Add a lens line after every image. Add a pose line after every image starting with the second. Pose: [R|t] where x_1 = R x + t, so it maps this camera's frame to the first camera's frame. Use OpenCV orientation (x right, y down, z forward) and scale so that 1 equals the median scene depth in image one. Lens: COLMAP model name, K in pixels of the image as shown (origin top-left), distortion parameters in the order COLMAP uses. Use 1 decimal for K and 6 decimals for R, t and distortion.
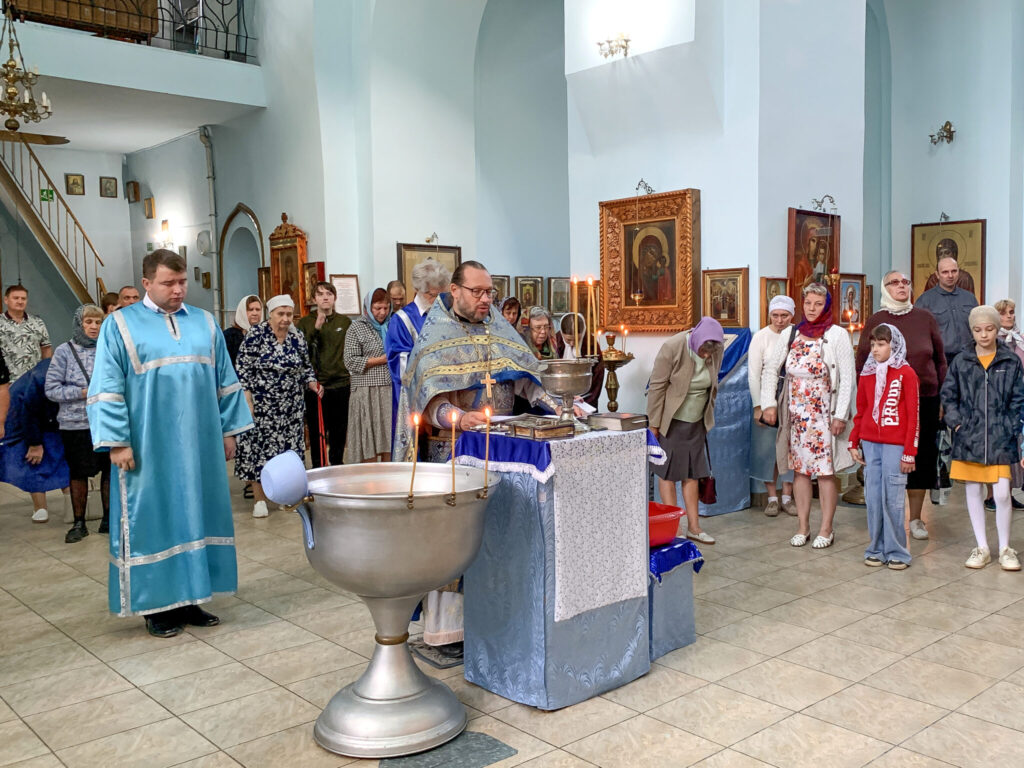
lens RADIAL K [[971.5, 0, 603.8], [0, 971.5, 315.2], [0, 0, 1]] dist [0.003193, 0.001547]
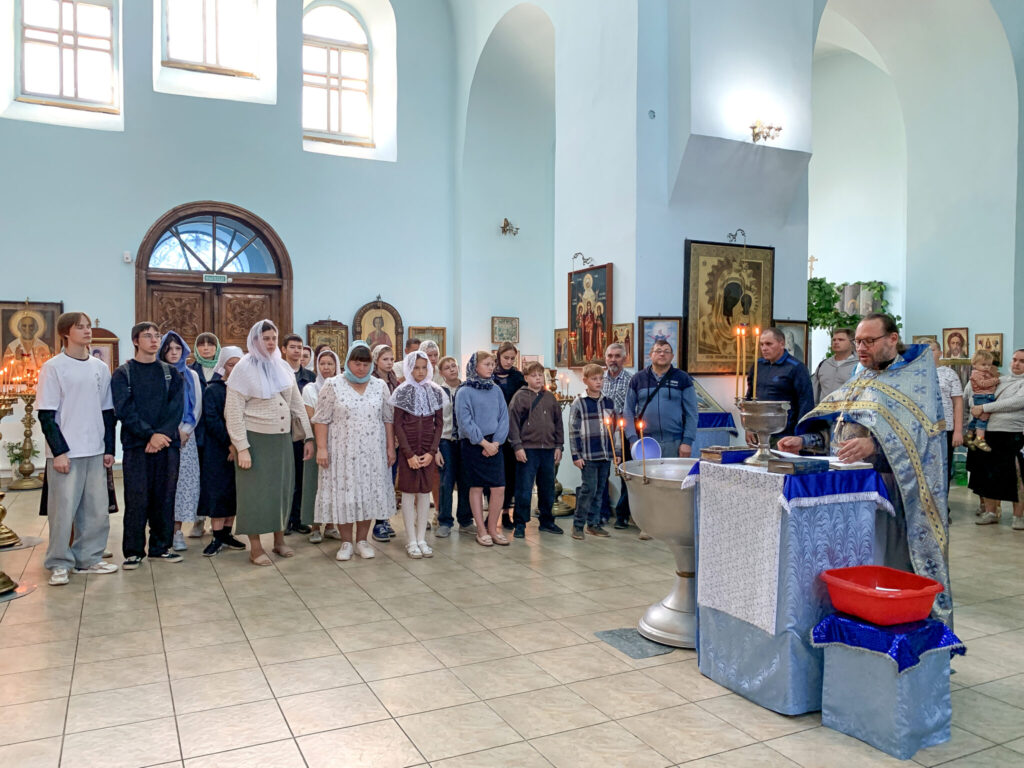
lens RADIAL K [[788.1, 0, 484.7], [0, 788.1, 386.4], [0, 0, 1]] dist [0.047908, -0.067452]
pose [[-0.325815, 0.034071, -0.944819, 0.962405], [0.001065, 0.999363, 0.035671, -0.004524], [0.945433, 0.010616, -0.325644, 1.019357]]
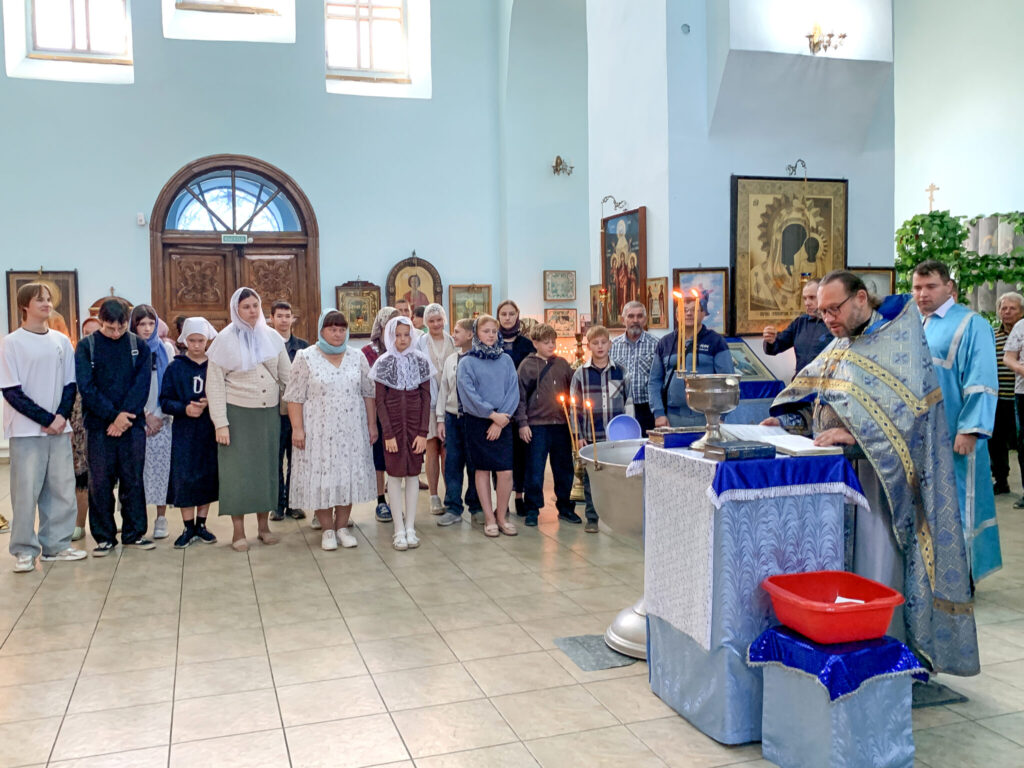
lens RADIAL K [[898.4, 0, 480.8], [0, 898.4, 367.0], [0, 0, 1]] dist [0.057688, -0.106960]
pose [[-0.458489, 0.062395, -0.886507, 0.876141], [0.025047, 0.998043, 0.057291, -0.018623], [0.888347, 0.004063, -0.459155, 1.237004]]
